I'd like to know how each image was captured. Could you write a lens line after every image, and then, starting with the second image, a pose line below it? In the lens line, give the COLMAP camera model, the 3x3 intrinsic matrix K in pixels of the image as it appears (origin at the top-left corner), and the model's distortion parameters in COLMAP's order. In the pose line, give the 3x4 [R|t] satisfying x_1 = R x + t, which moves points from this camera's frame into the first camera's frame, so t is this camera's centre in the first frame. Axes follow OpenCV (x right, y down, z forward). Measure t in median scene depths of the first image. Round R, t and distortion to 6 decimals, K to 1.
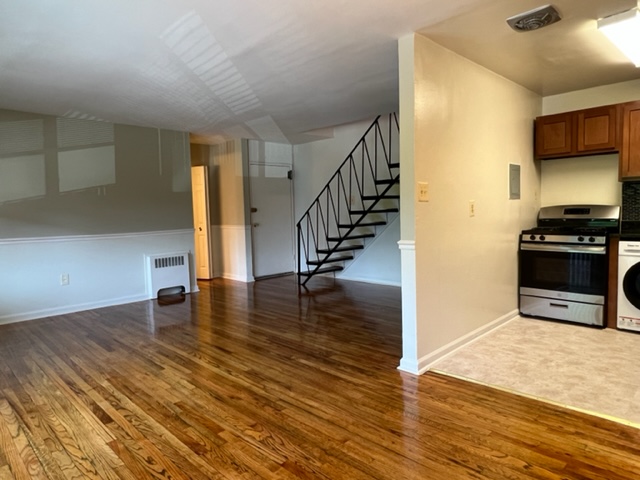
lens RADIAL K [[412.0, 0, 319.3], [0, 412.0, 237.9], [0, 0, 1]] dist [0.001423, 0.001051]
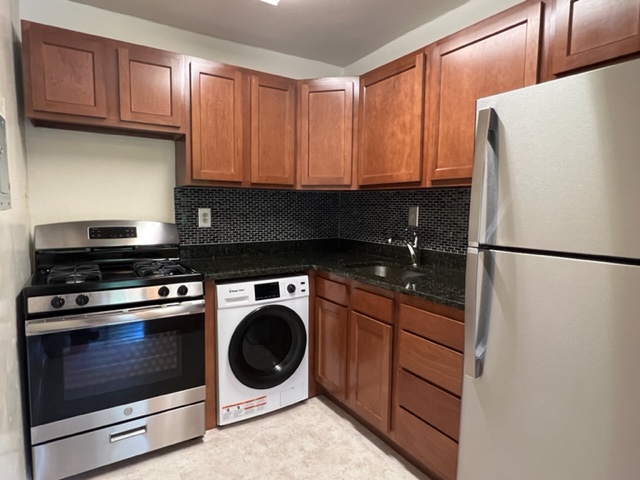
lens RADIAL K [[374.2, 0, 319.5], [0, 374.2, 240.3], [0, 0, 1]] dist [-0.005913, -0.001875]
pose [[0.223870, -0.059449, 0.972804, 0.234335], [0.053675, 0.997375, 0.048599, -0.073475], [-0.973140, 0.041336, 0.226474, 0.714850]]
